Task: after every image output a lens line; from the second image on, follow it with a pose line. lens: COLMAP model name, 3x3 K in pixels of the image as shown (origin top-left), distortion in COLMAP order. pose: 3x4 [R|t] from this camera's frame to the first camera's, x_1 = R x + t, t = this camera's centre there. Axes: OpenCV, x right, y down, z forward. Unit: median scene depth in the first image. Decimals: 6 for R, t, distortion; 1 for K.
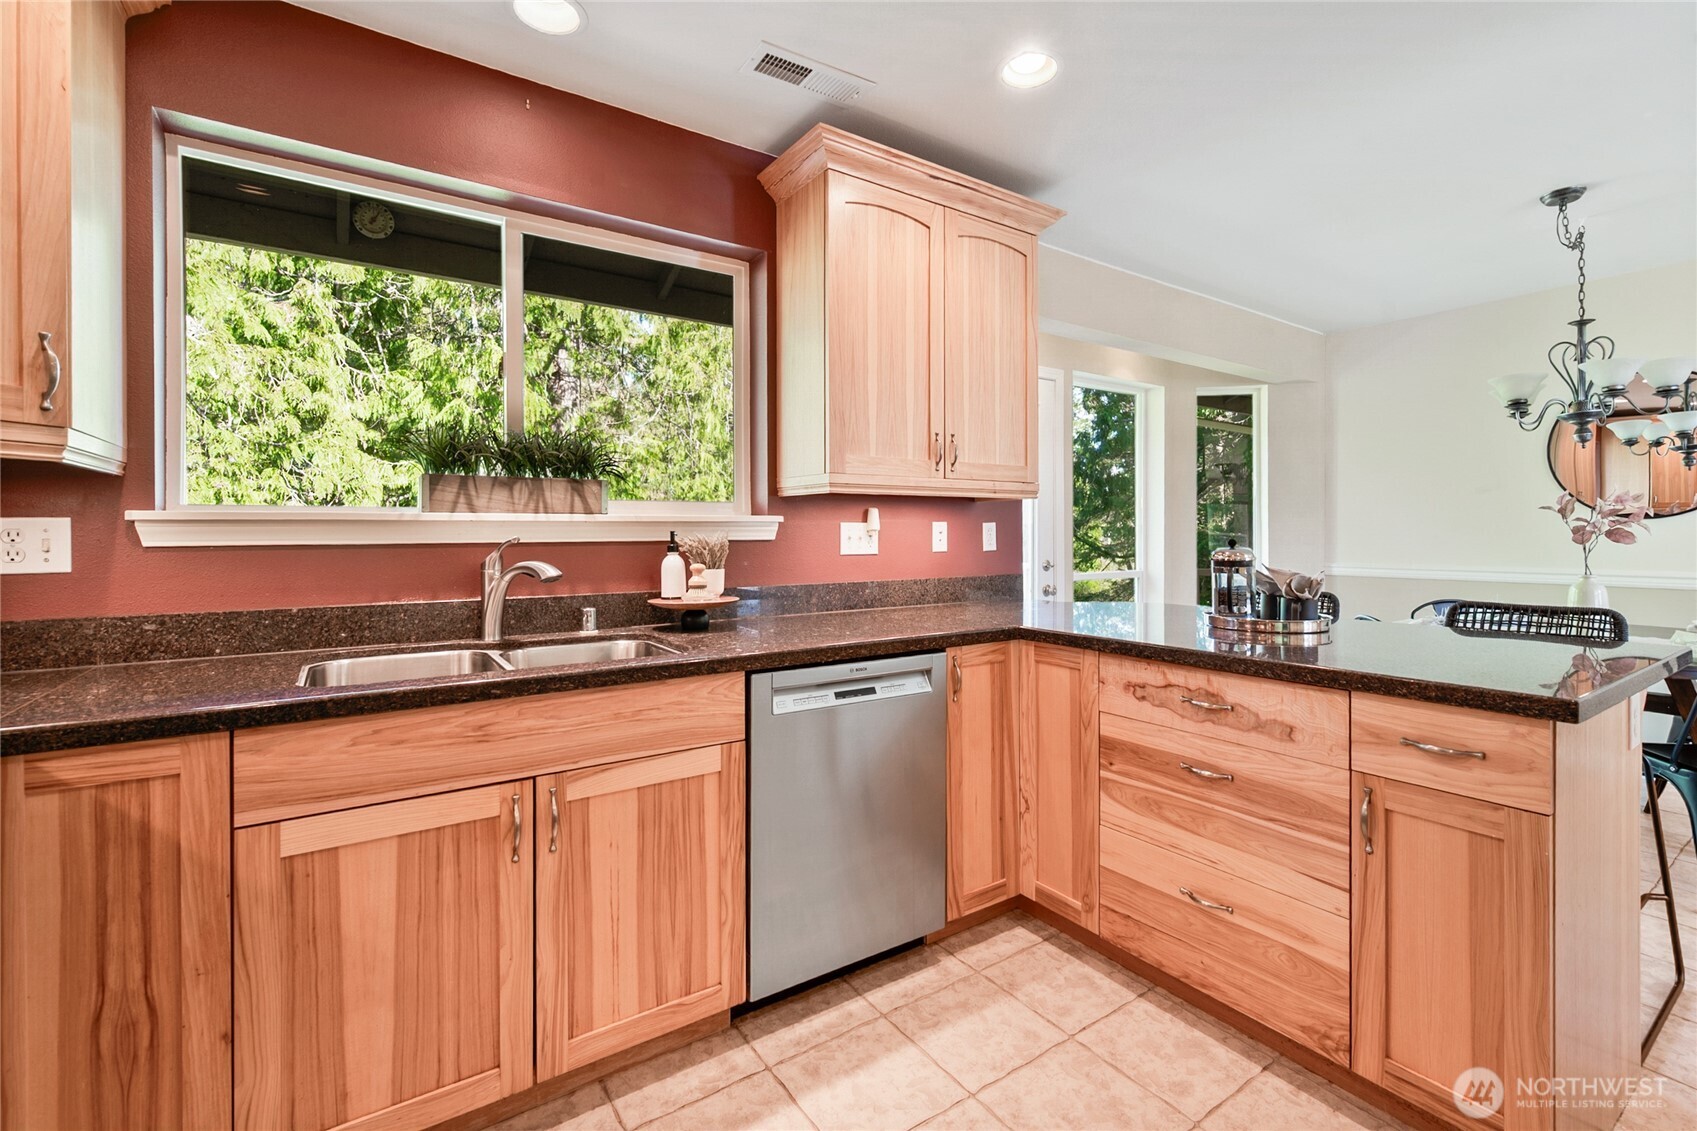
lens RADIAL K [[749.4, 0, 852.6], [0, 749.4, 533.2], [0, 0, 1]] dist [0.000263, -0.000021]
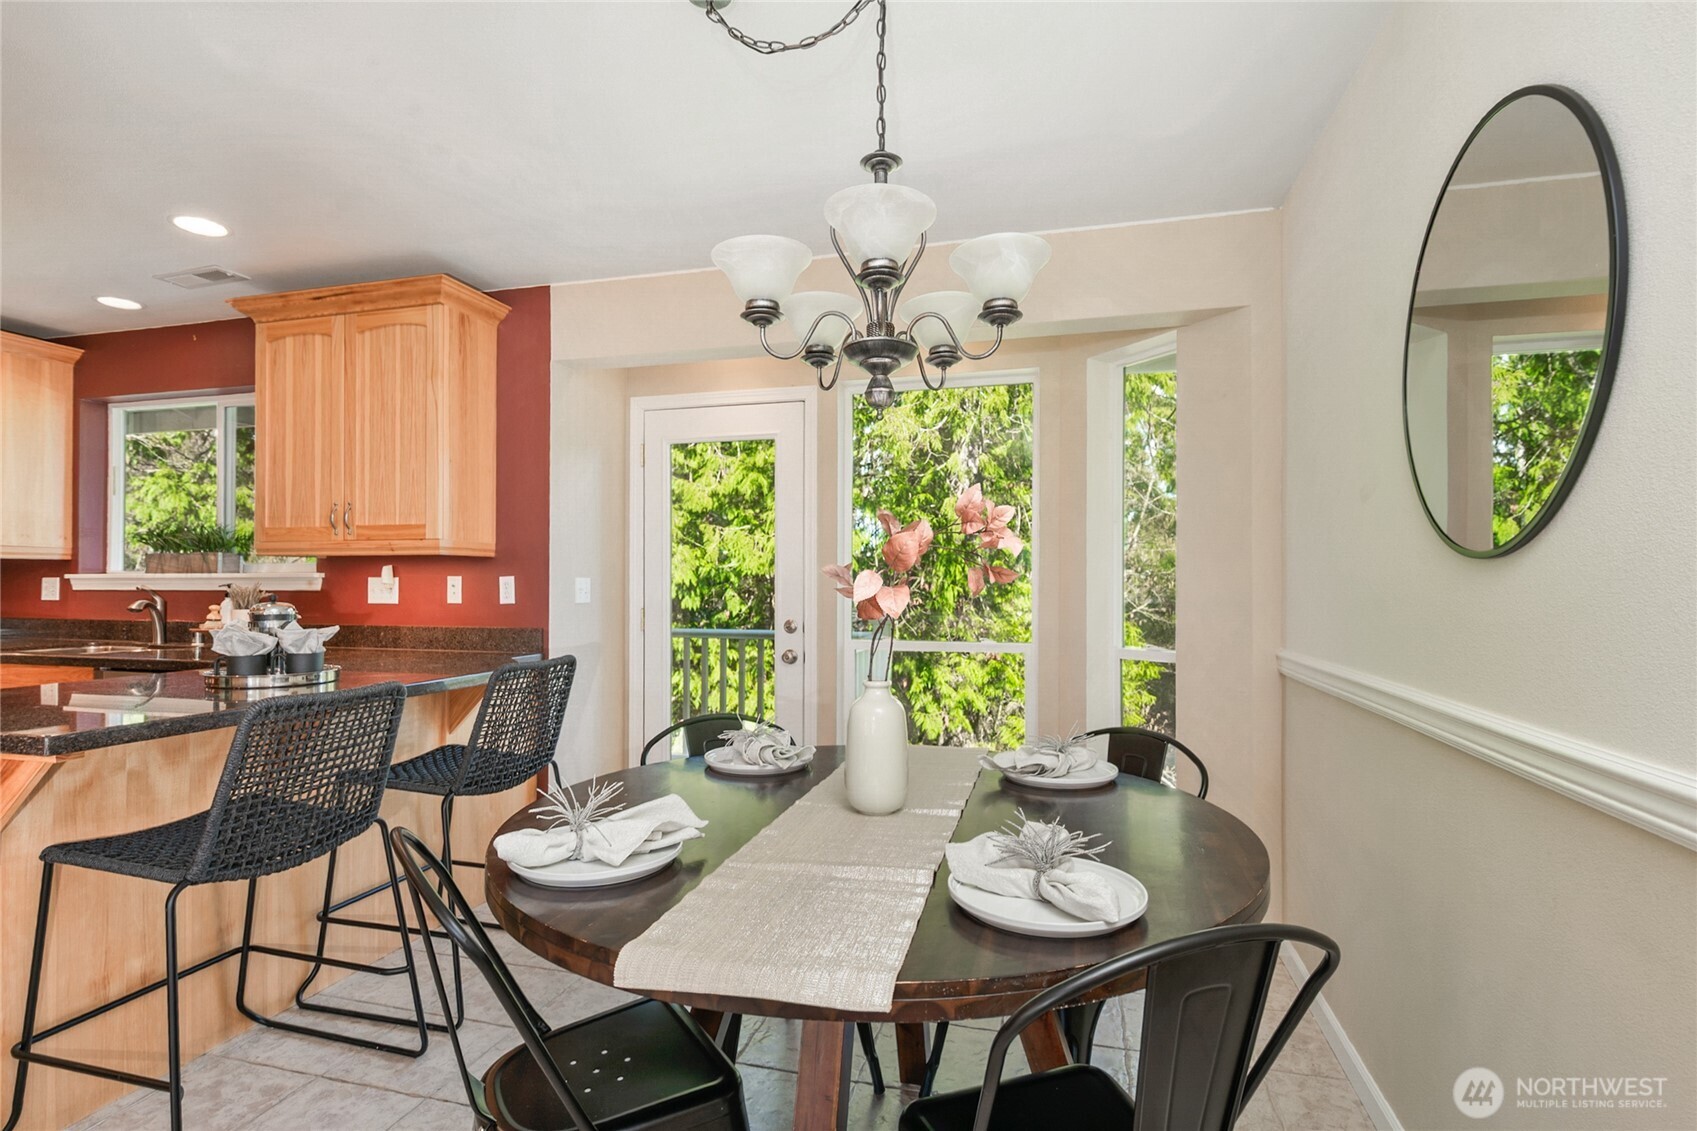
lens RADIAL K [[825.7, 0, 846.8], [0, 825.7, 581.2], [0, 0, 1]] dist [-0.001599, -0.000121]
pose [[0.646333, -0.001037, -0.763054, 1.555573], [-0.004451, 0.999977, -0.005129, -0.004123], [0.763042, 0.006711, 0.646314, 0.718624]]
